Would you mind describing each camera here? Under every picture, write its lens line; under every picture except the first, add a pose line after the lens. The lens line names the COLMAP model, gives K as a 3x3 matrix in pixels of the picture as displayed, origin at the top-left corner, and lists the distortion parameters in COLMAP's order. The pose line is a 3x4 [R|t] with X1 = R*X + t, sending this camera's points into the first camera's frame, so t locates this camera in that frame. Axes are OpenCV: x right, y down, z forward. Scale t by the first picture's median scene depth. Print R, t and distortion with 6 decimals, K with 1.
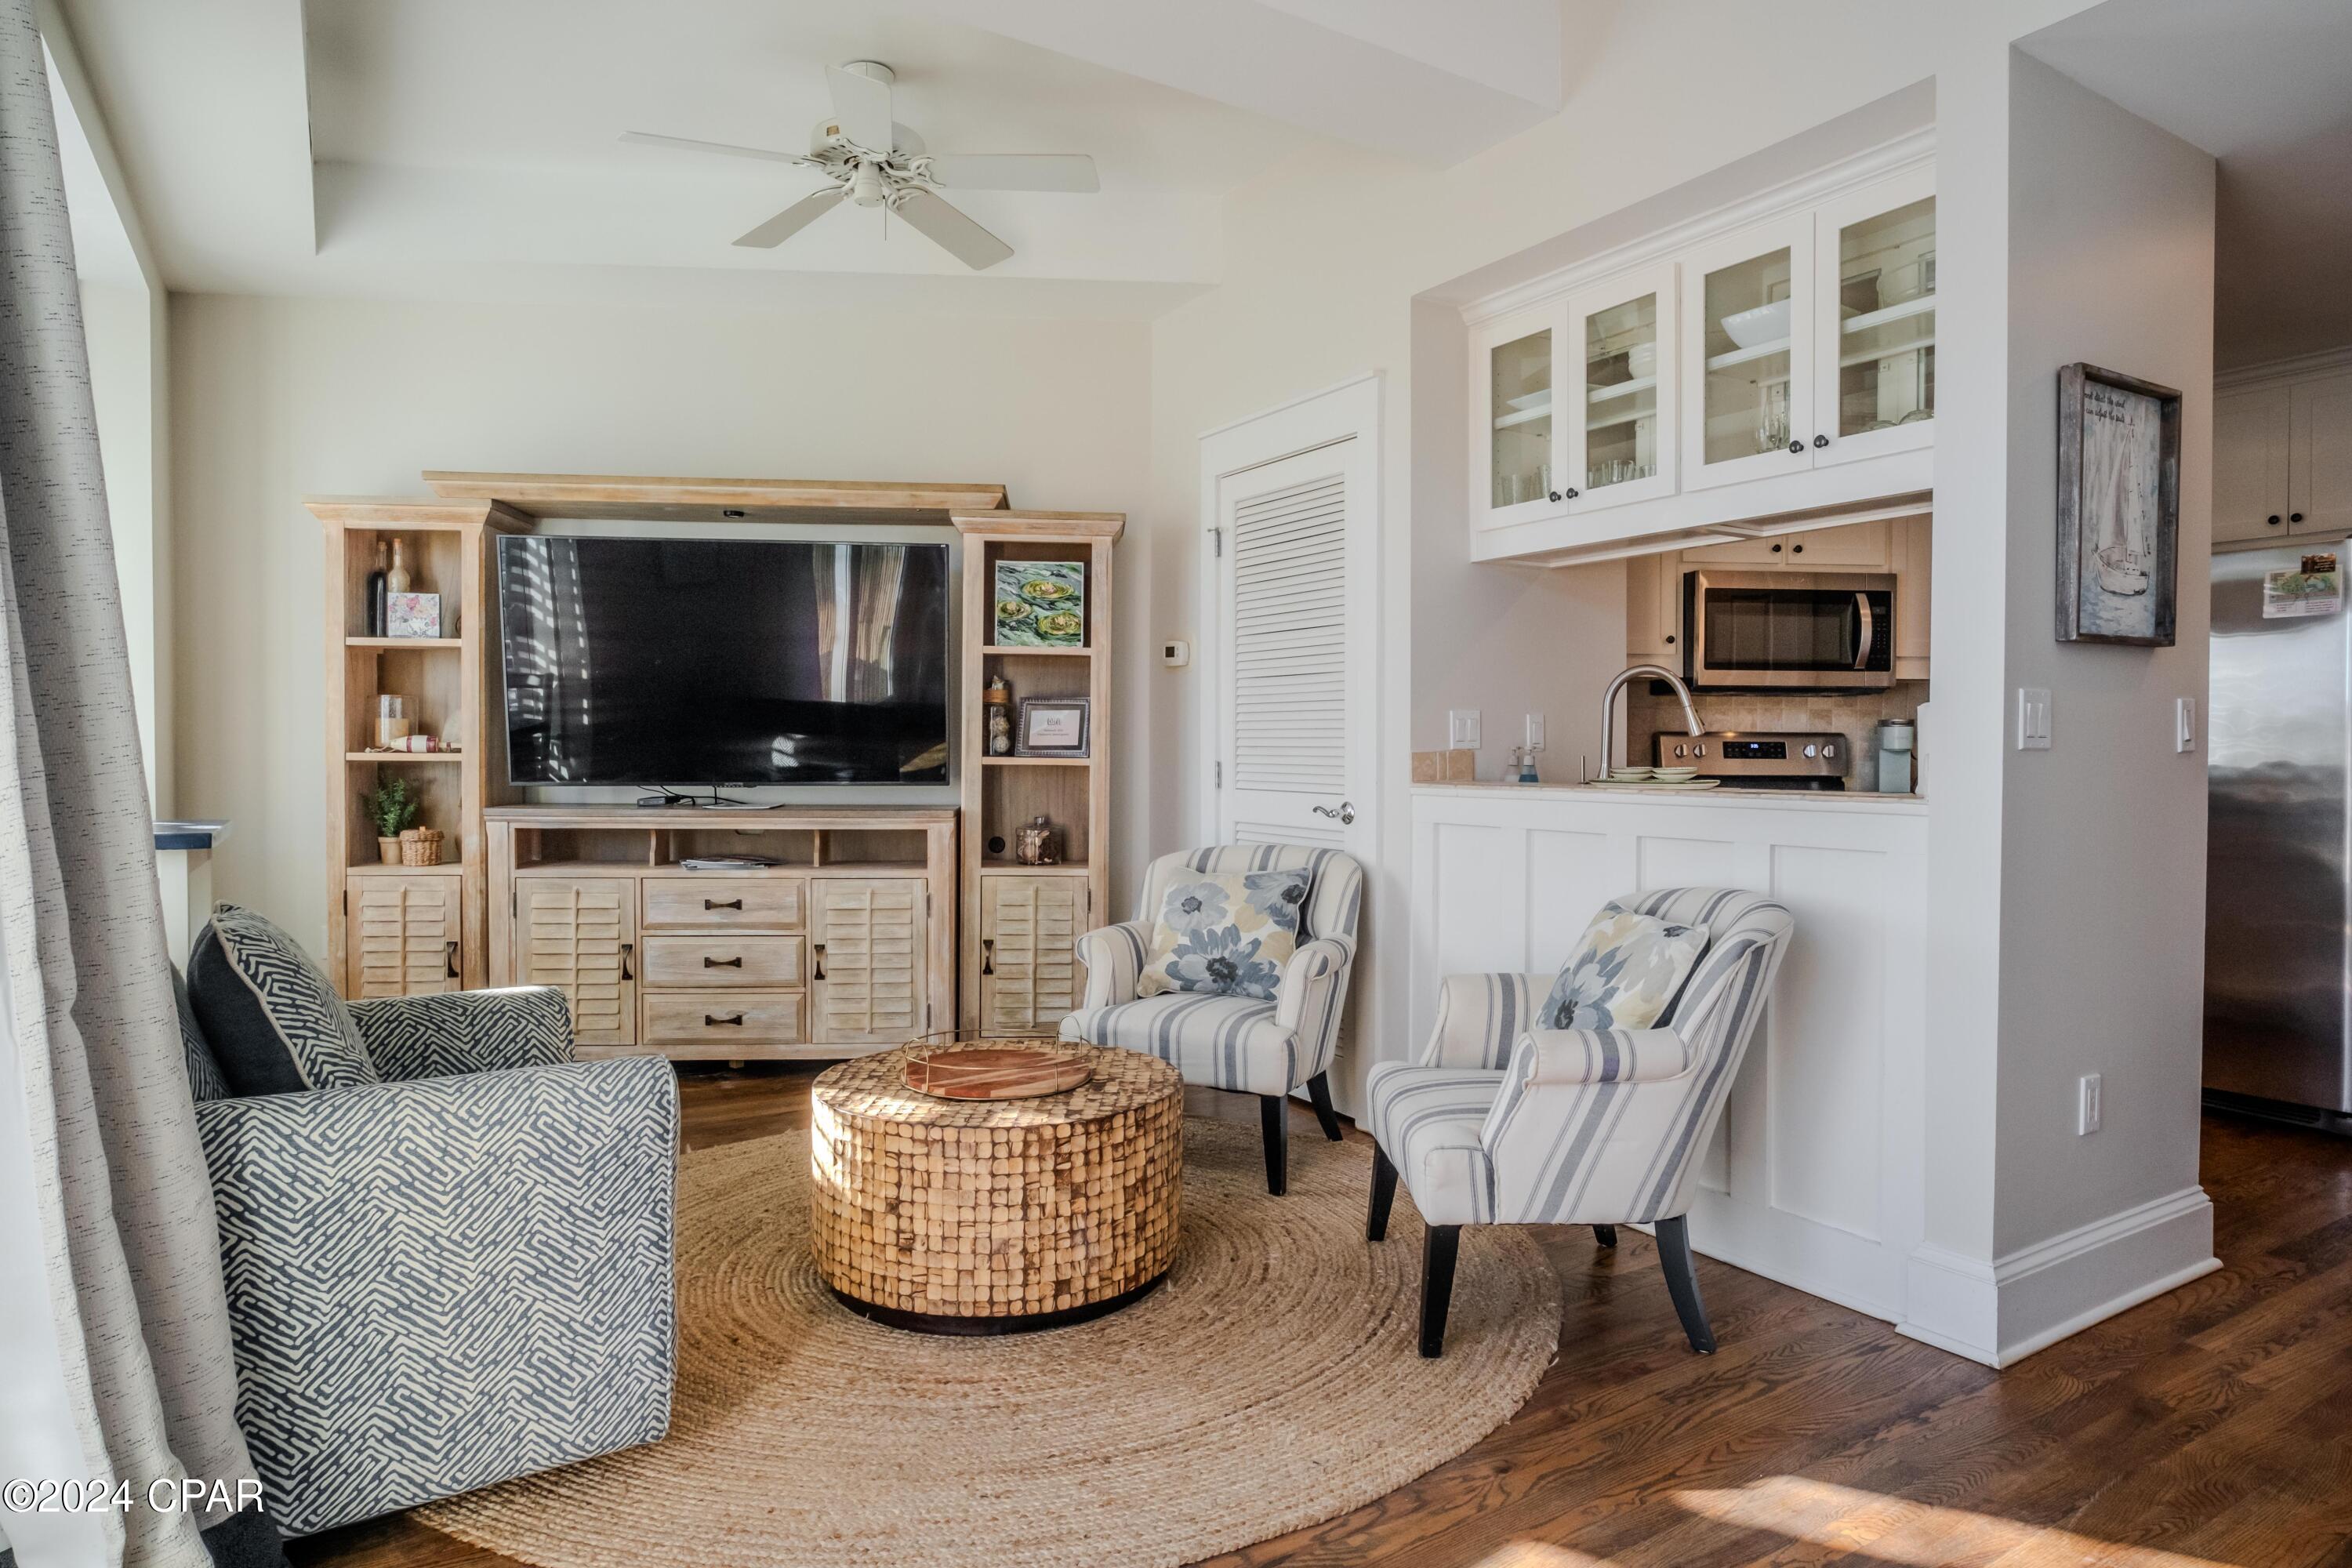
lens RADIAL K [[1361.6, 0, 1208.2], [0, 1361.6, 777.0], [0, 0, 1]] dist [-0.039741, 0.034967]
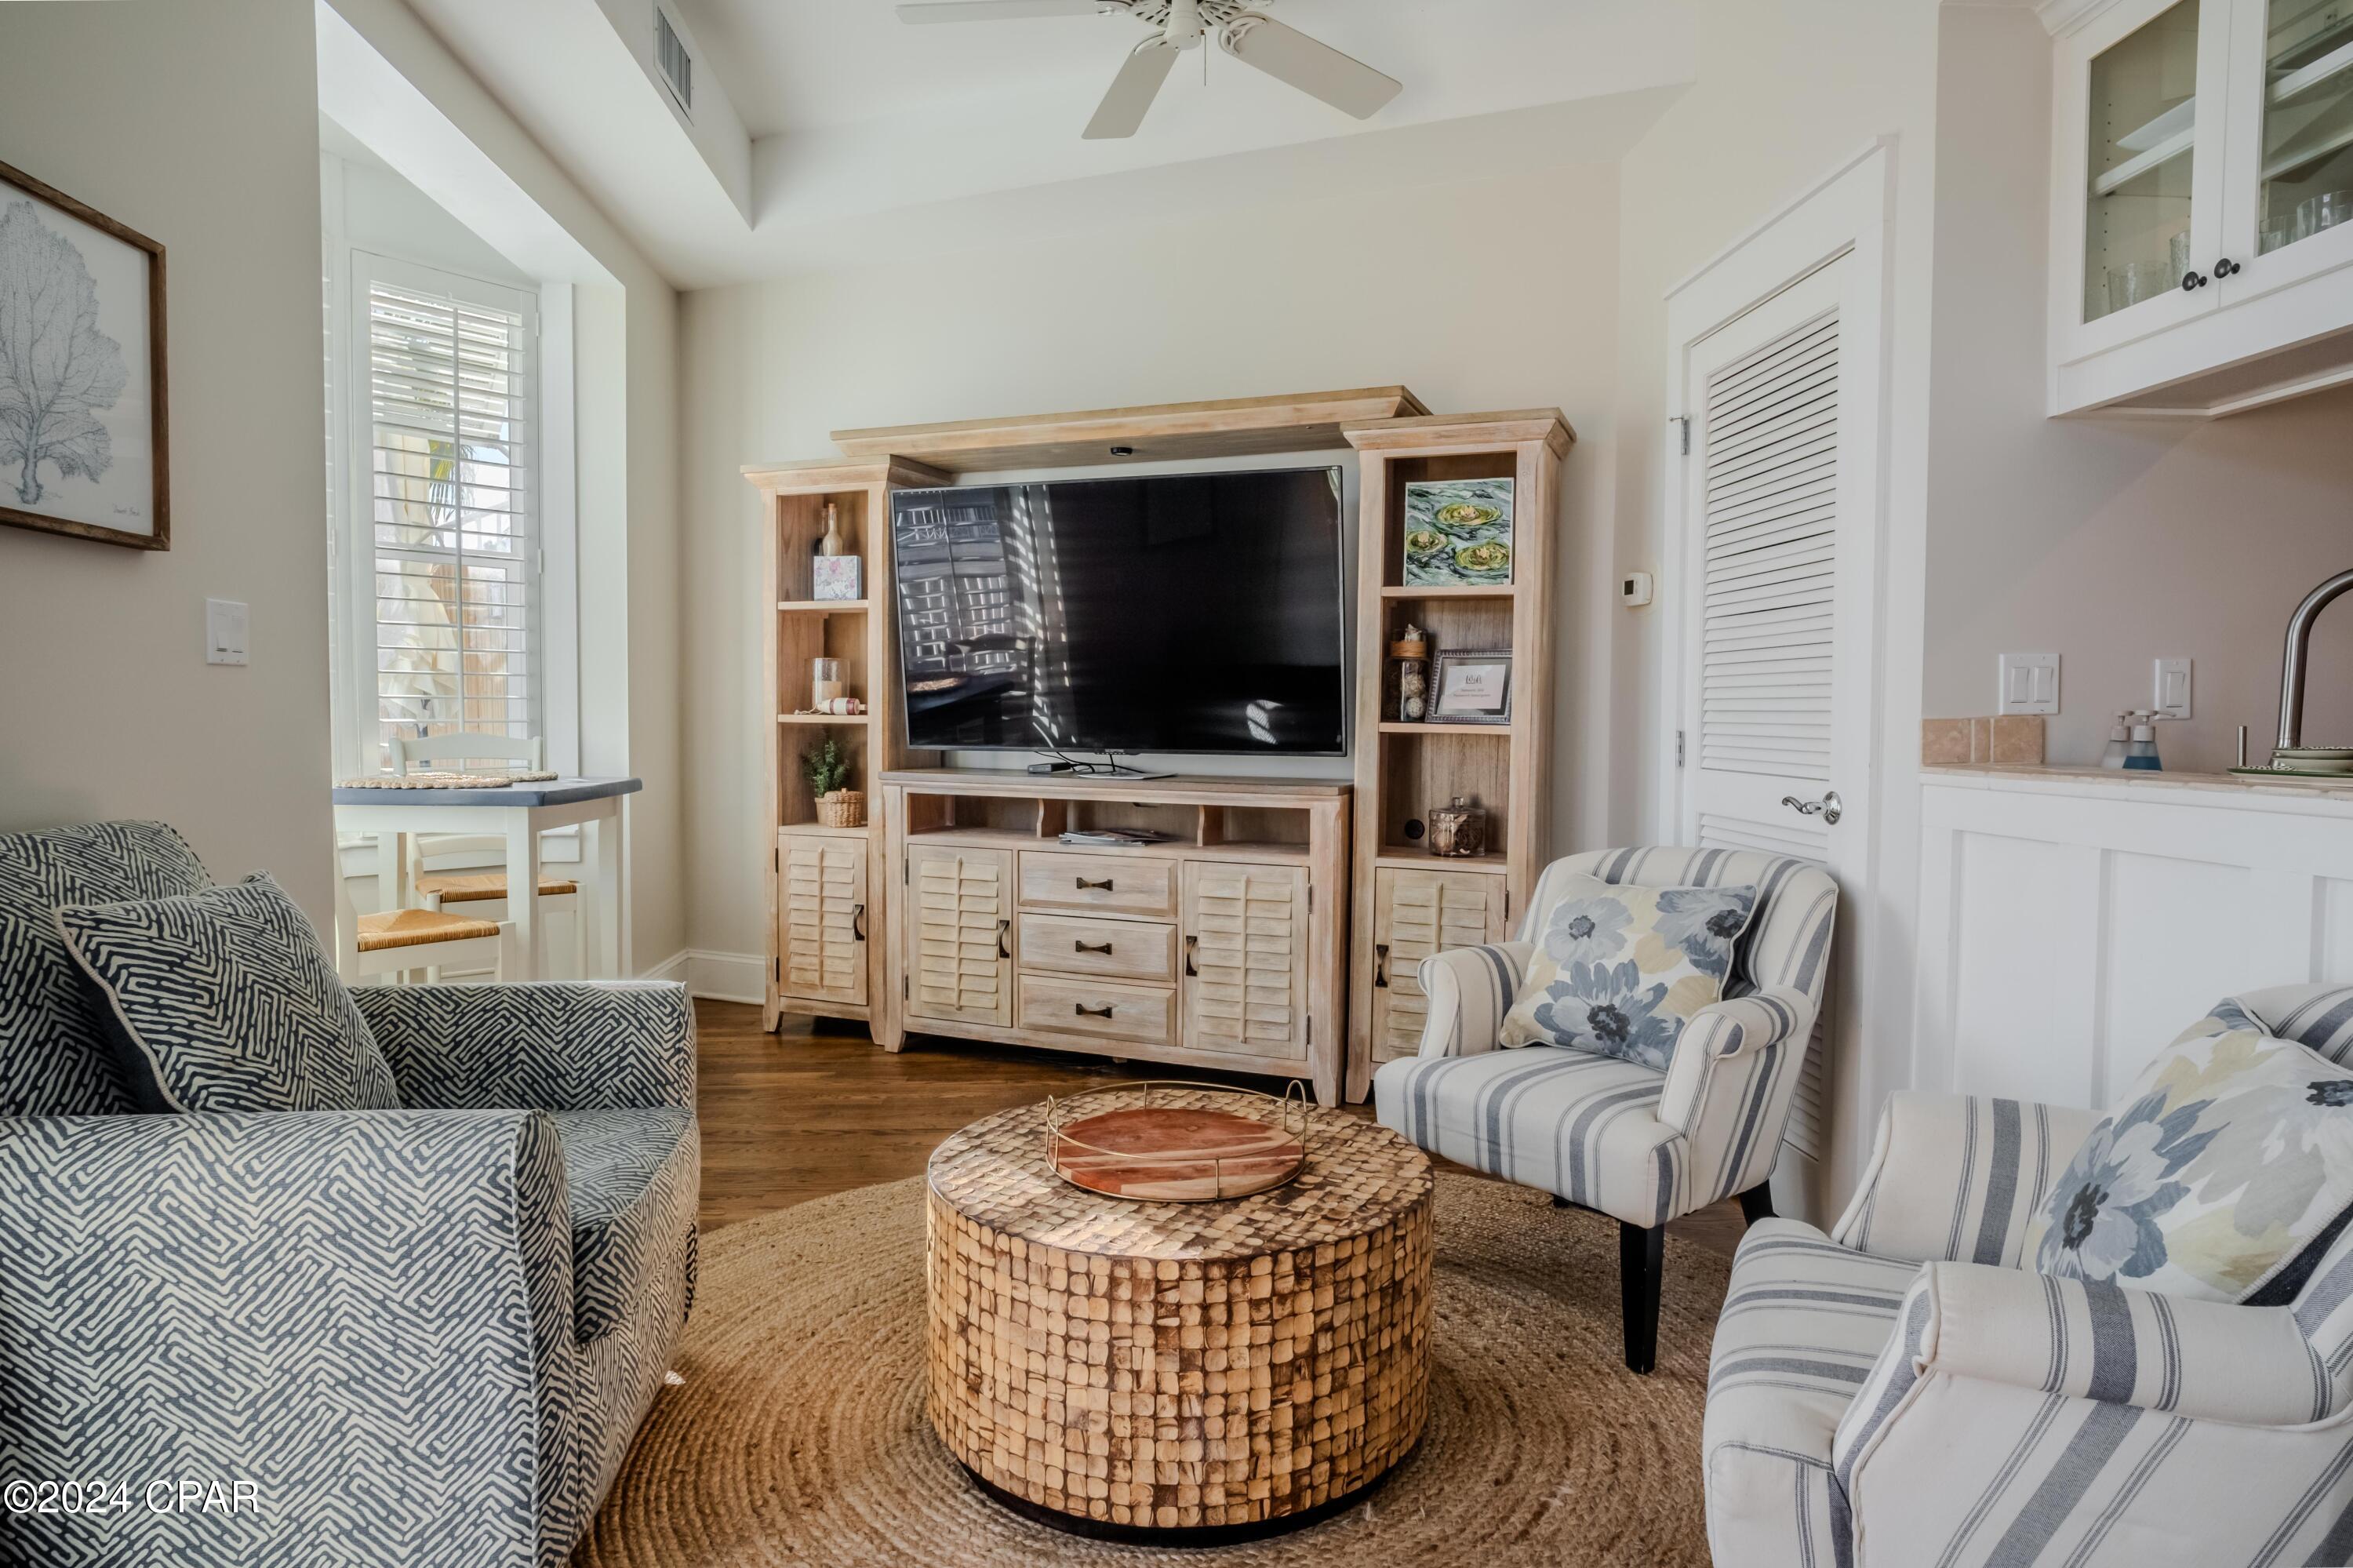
lens RADIAL K [[1345.3, 0, 1204.3], [0, 1345.3, 778.4], [0, 0, 1]] dist [-0.038247, 0.029043]
pose [[0.886151, 0.025204, -0.462710, 0.143339], [-0.014024, 0.999521, 0.027586, -0.002586], [0.463184, -0.017957, 0.886080, 0.283004]]
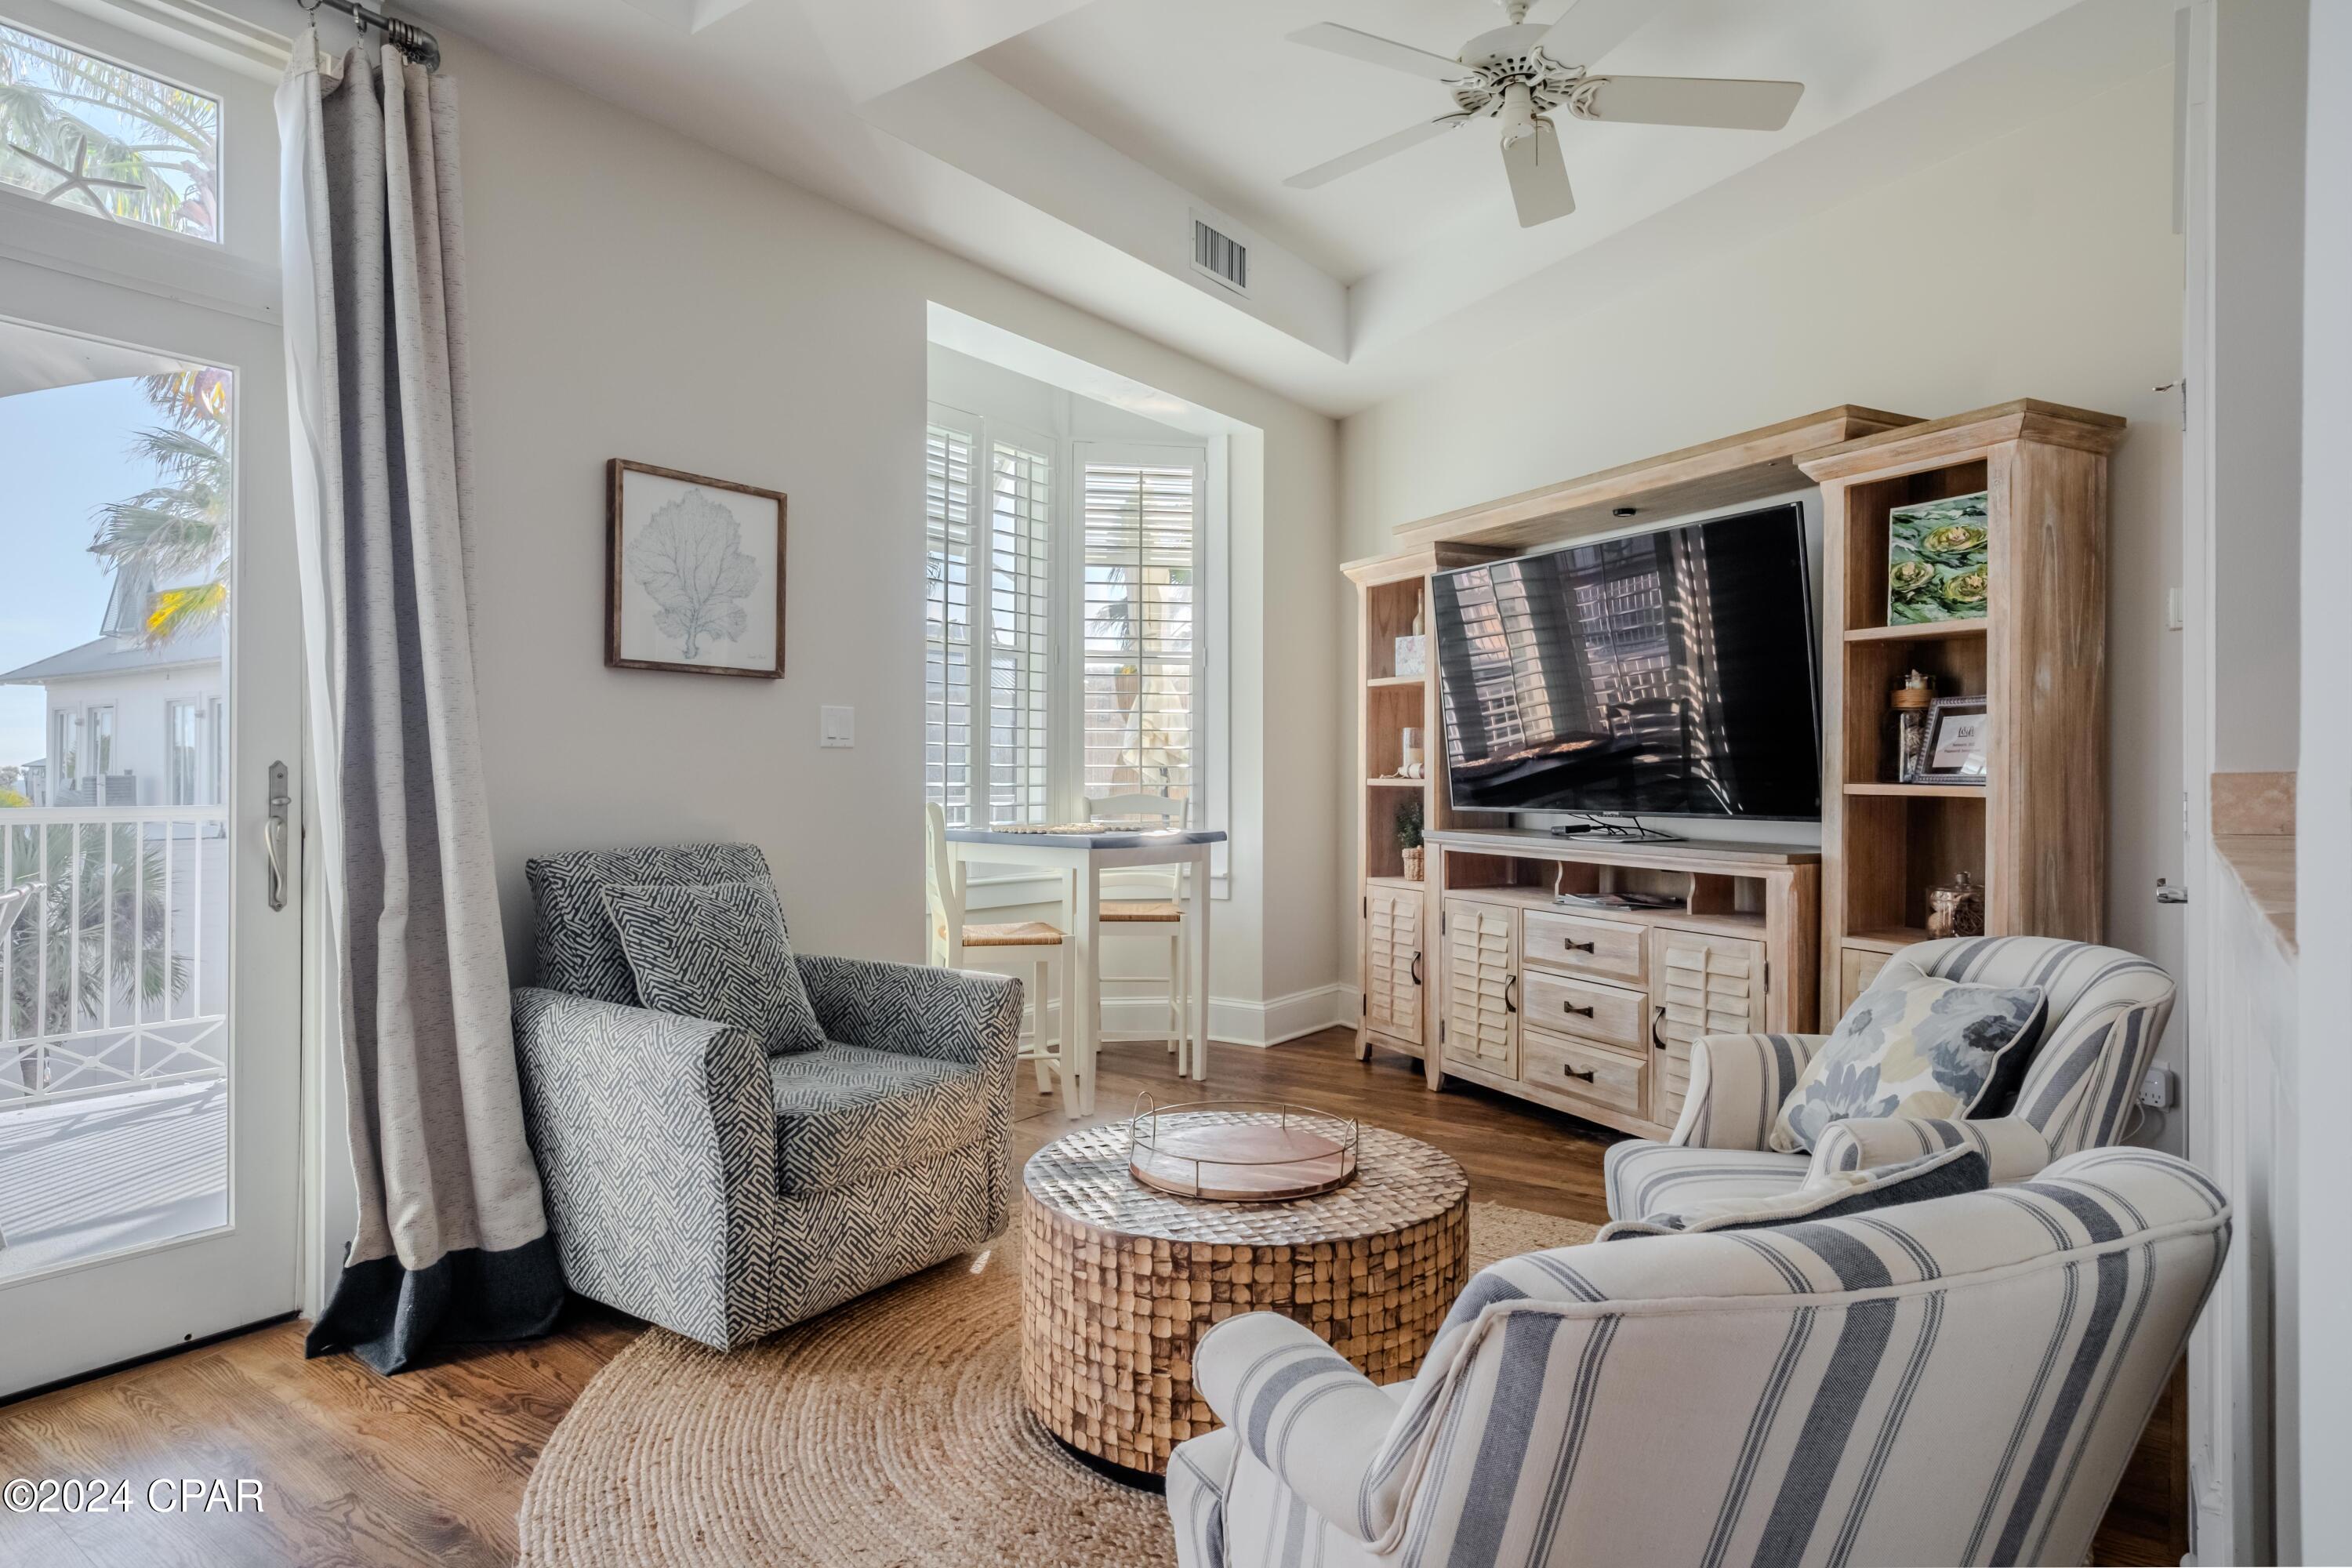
lens RADIAL K [[1344.7, 0, 1203.8], [0, 1344.7, 778.4], [0, 0, 1]] dist [-0.038247, 0.029043]
pose [[0.363543, -0.001900, -0.931575, 0.457018], [-0.019027, 0.999774, -0.009465, -0.005386], [0.931383, 0.021166, 0.363425, 0.518050]]
